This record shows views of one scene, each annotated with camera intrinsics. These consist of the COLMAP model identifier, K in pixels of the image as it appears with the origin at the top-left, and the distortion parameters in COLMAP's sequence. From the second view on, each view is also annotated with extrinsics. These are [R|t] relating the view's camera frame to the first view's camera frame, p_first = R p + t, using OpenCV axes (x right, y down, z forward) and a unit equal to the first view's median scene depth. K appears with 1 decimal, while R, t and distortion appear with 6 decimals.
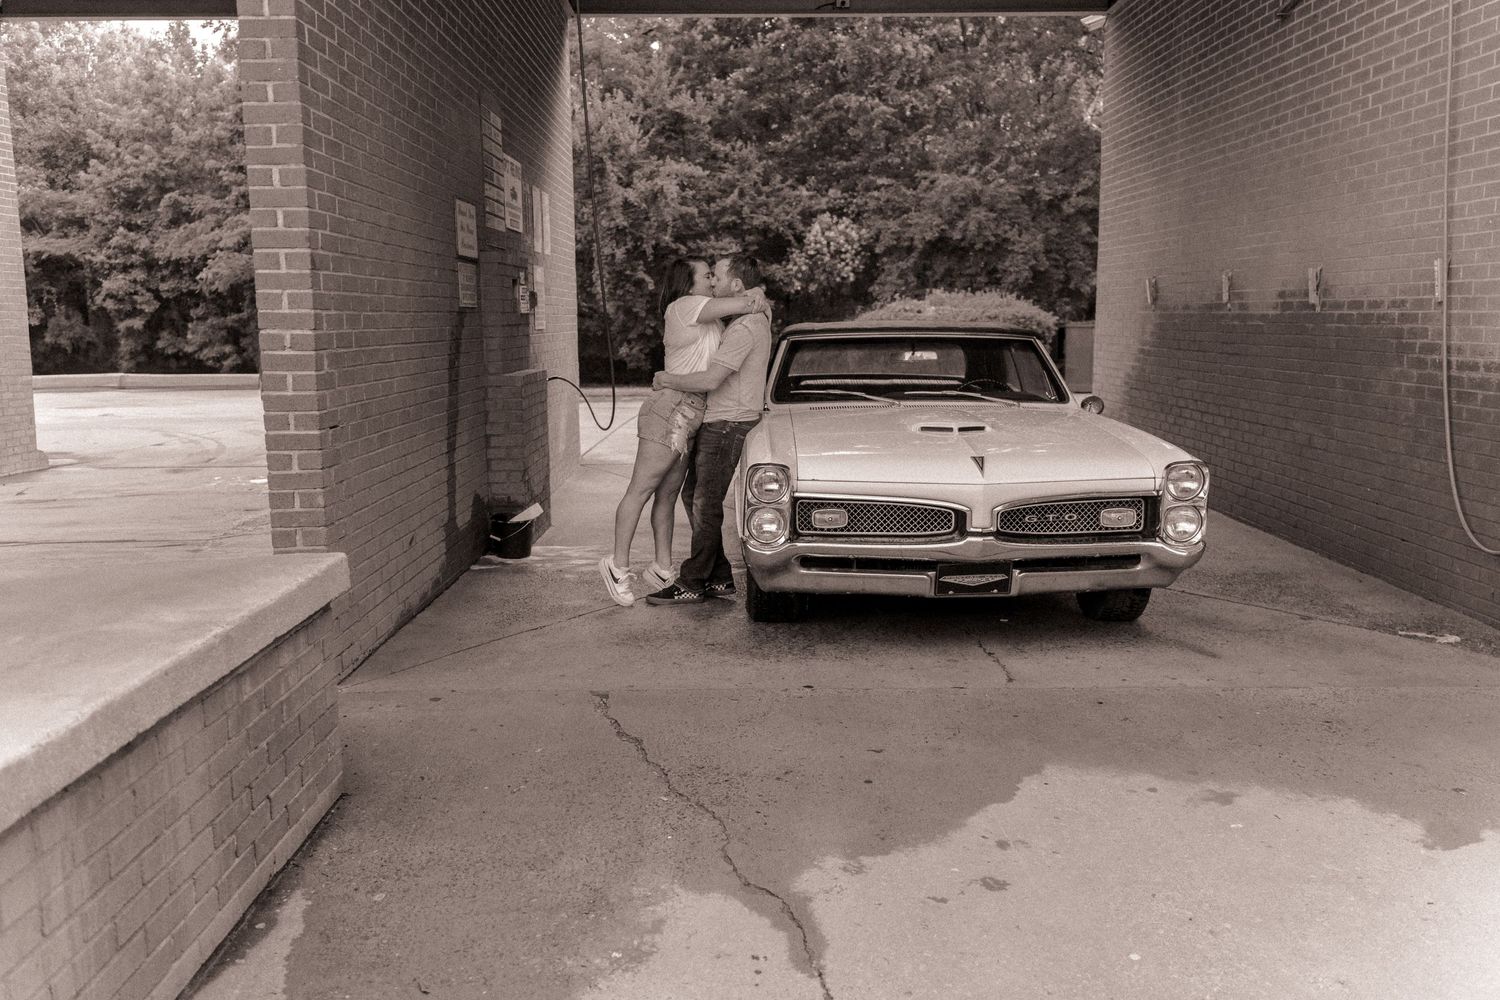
lens RADIAL K [[1199.8, 0, 753.1], [0, 1199.8, 500.0], [0, 0, 1]] dist [0.003389, 0.000996]
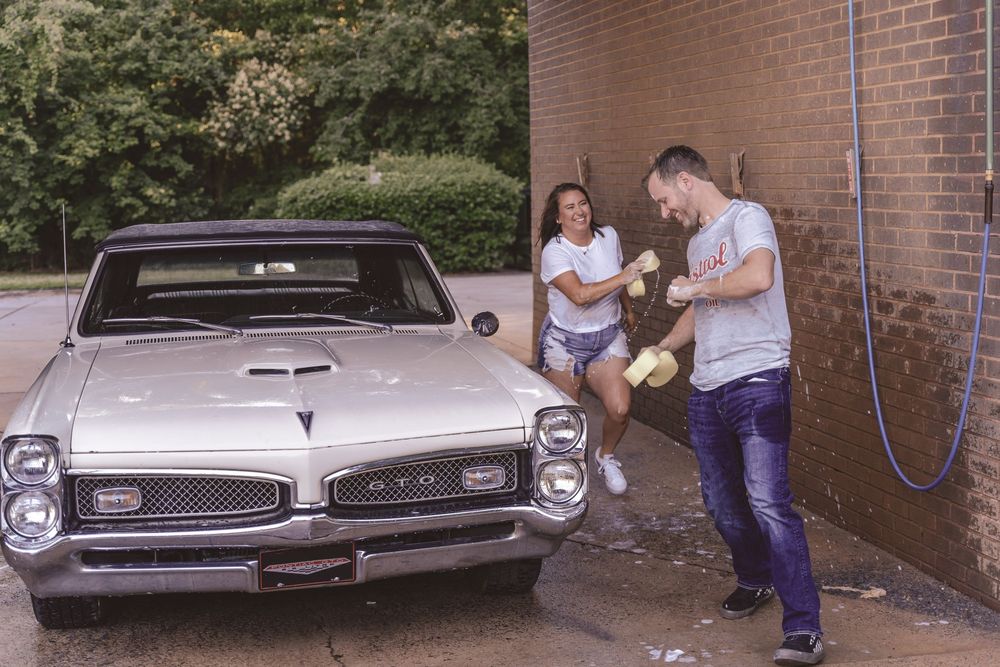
lens RADIAL K [[1438.8, 0, 500.0], [0, 1438.8, 333.5], [0, 0, 1]] dist [-0.006244, -0.013558]
pose [[0.978393, -0.036152, 0.203567, 0.020073], [0.044352, 0.998372, -0.035866, -0.007938], [-0.201939, 0.044120, 0.978404, 0.006562]]
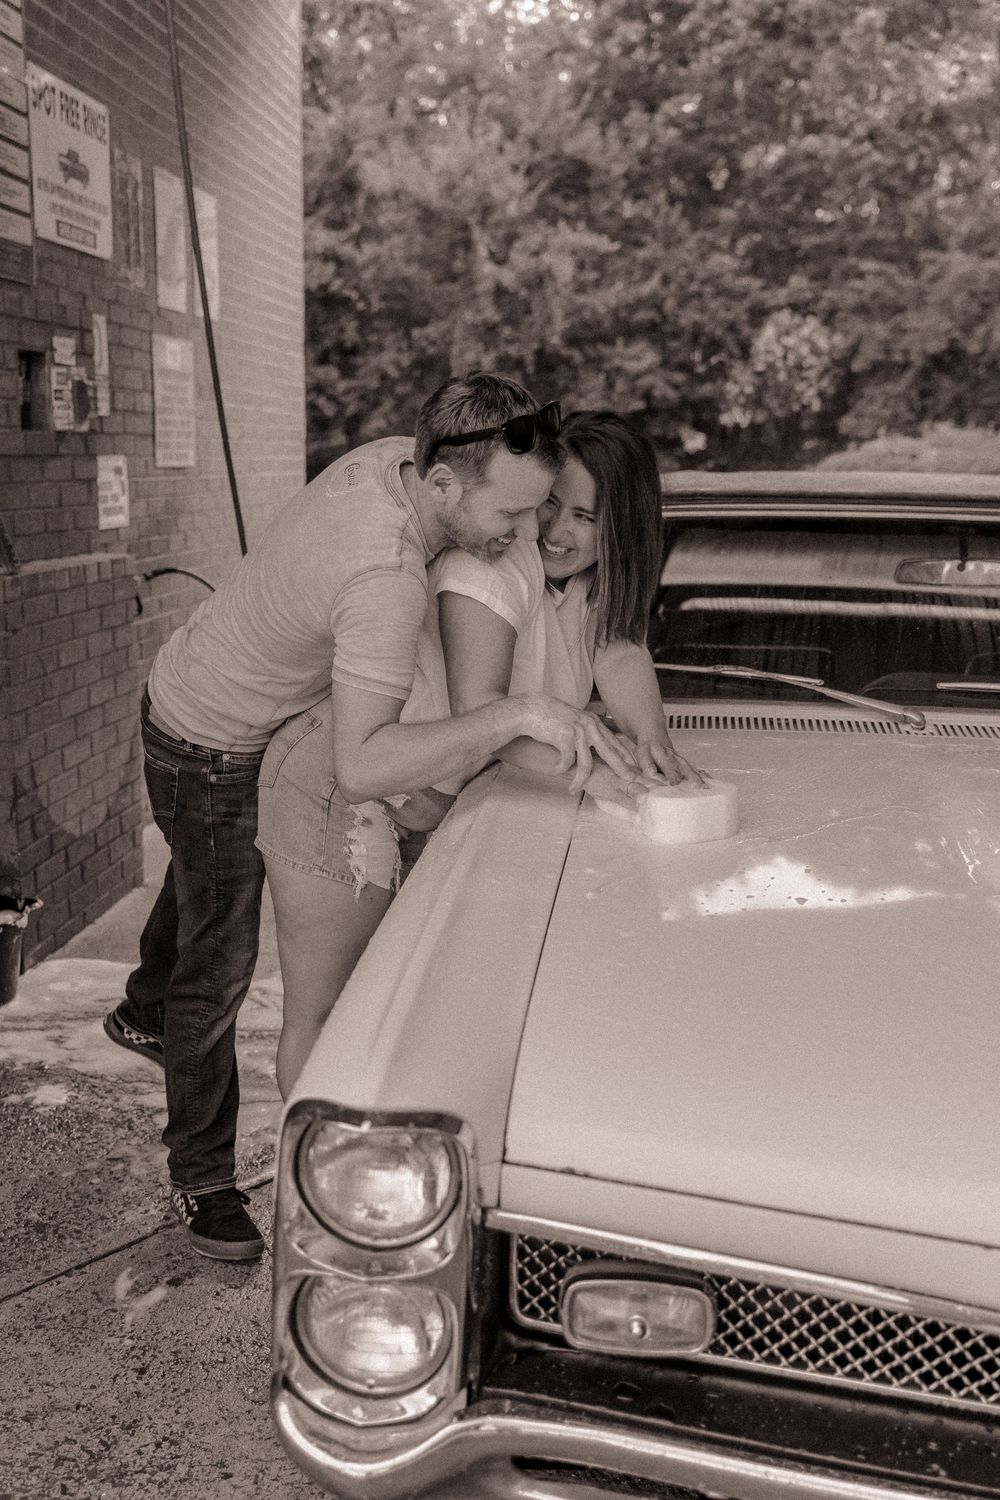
lens RADIAL K [[1470.1, 0, 532.6], [0, 1470.1, 808.4], [0, 0, 1]] dist [-0.014170, -0.011067]
pose [[0.994186, 0.053115, -0.093669, 0.010878], [-0.045026, 0.995238, 0.086456, -0.018217], [0.097815, -0.081736, 0.991842, 0.119772]]
